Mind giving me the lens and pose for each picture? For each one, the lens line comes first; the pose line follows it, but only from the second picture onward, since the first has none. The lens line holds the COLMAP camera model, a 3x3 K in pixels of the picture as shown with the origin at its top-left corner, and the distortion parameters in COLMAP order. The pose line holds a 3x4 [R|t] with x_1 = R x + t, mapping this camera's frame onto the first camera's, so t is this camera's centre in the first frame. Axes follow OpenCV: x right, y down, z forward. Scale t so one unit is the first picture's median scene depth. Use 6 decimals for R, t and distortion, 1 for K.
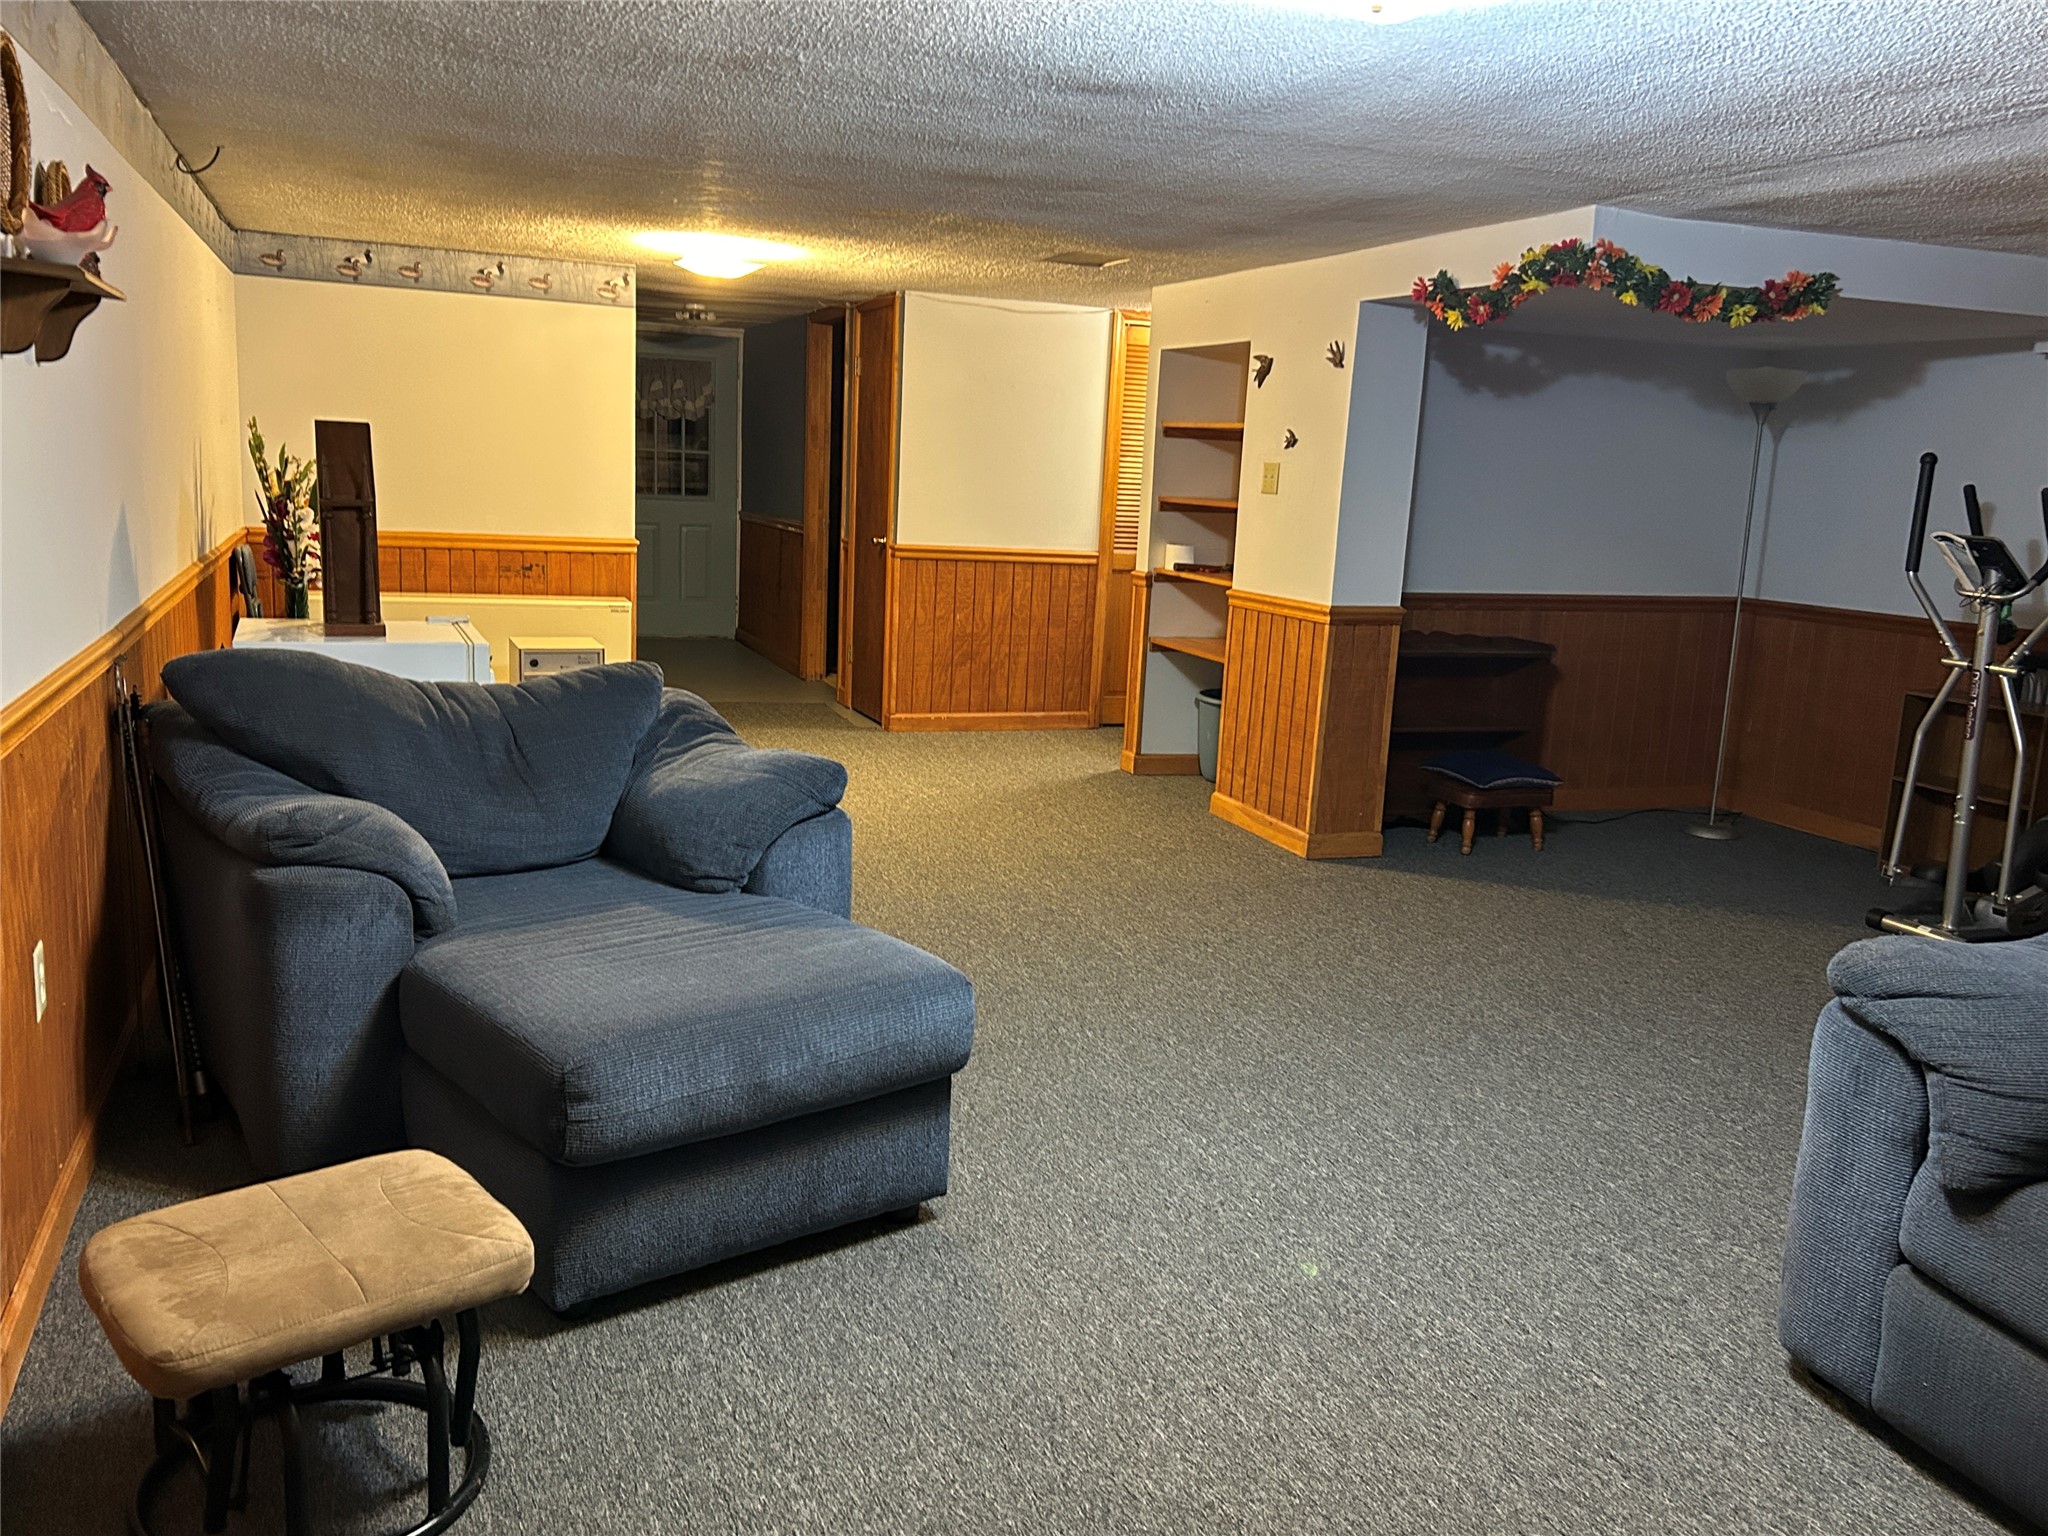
lens RADIAL K [[1677.1, 0, 1021.8], [0, 1677.1, 767.7], [0, 0, 1]] dist [0.036923, -0.010938]
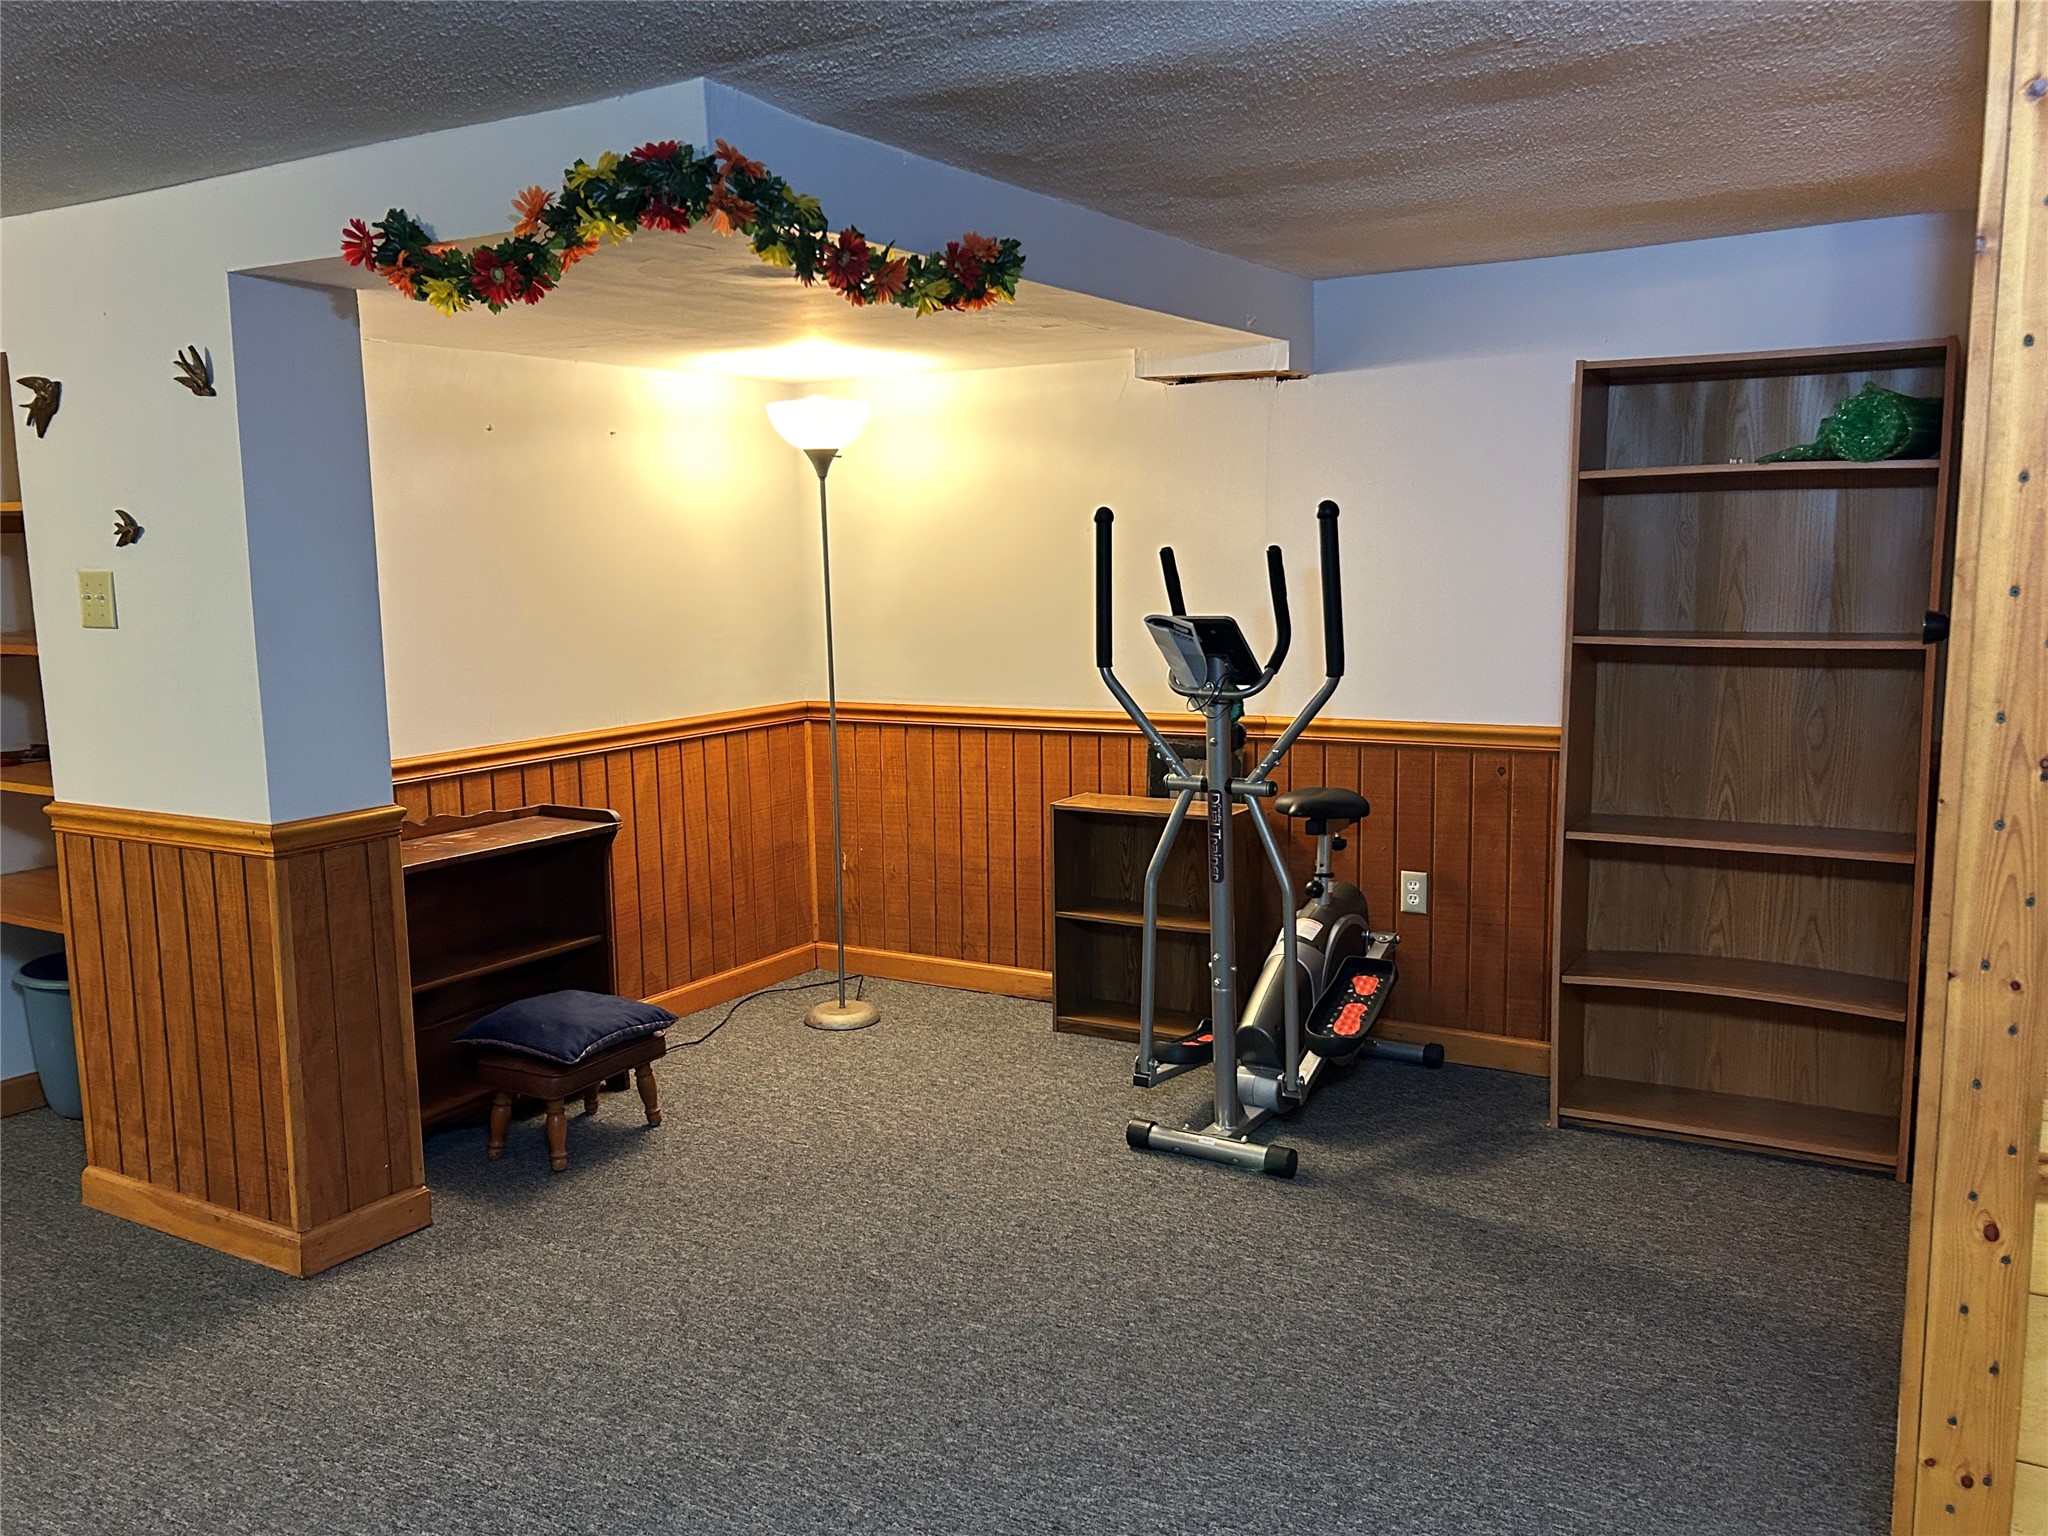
lens RADIAL K [[1677.1, 0, 1052.7], [0, 1677.1, 803.8], [0, 0, 1]] dist [0.036923, -0.010938]
pose [[0.782918, -0.154726, 0.602577, 0.049249], [0.163317, 0.985725, 0.040914, -0.080406], [-0.600306, 0.066378, 0.797011, 0.384993]]
